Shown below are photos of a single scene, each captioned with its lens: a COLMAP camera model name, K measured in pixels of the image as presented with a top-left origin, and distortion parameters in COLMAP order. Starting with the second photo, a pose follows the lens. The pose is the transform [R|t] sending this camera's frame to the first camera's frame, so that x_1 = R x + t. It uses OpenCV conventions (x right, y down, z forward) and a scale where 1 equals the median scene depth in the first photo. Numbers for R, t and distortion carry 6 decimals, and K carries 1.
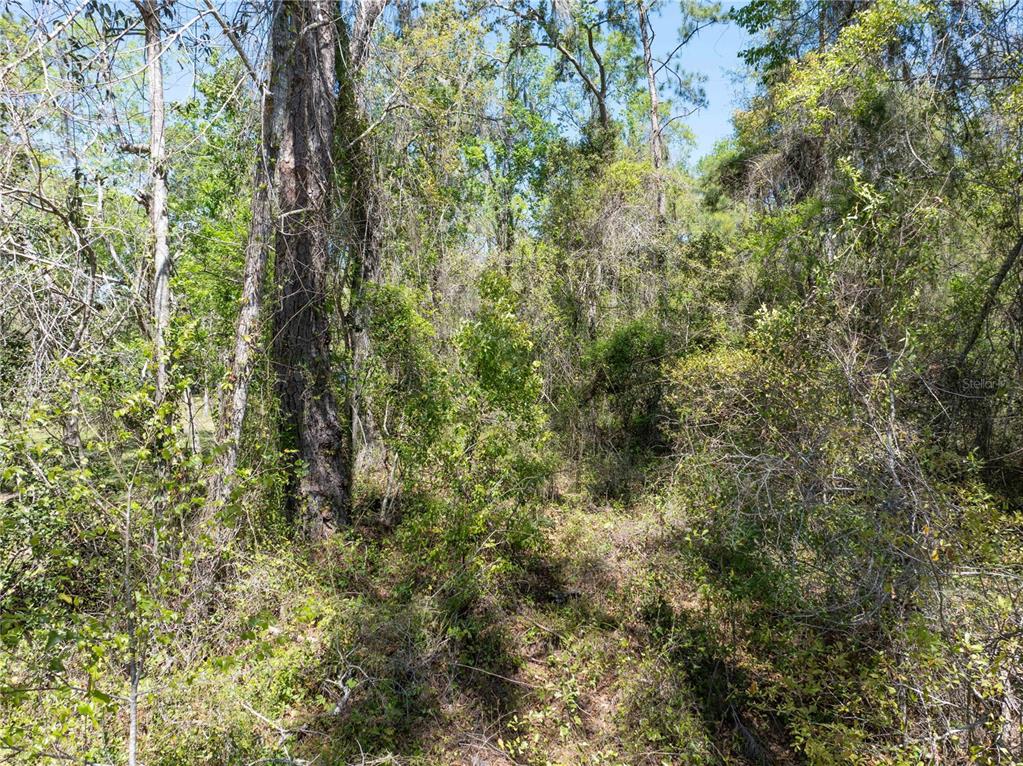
lens RADIAL K [[722.5, 0, 511.5], [0, 722.5, 383.0], [0, 0, 1]] dist [-0.076948, 0.053676]
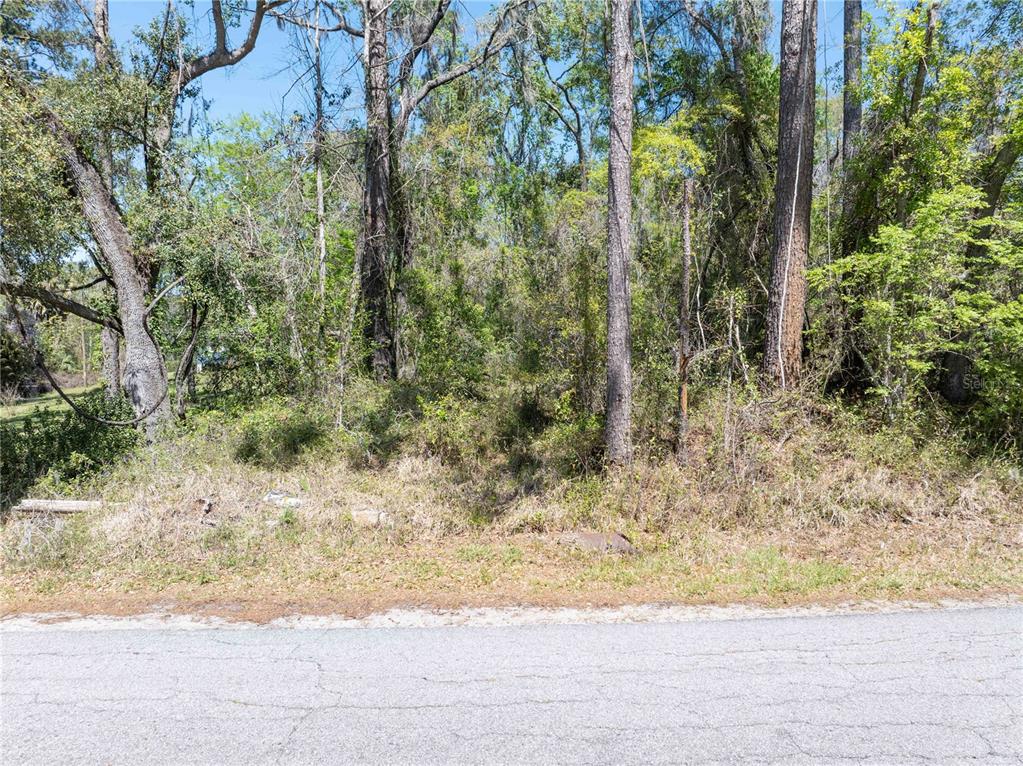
lens RADIAL K [[722.5, 0, 511.5], [0, 722.5, 383.0], [0, 0, 1]] dist [-0.076948, 0.053676]
pose [[0.998558, 0.004043, -0.053530, 0.149668], [-0.003963, 0.999991, 0.001602, 0.129811], [0.053536, -0.001387, 0.998565, -0.720901]]
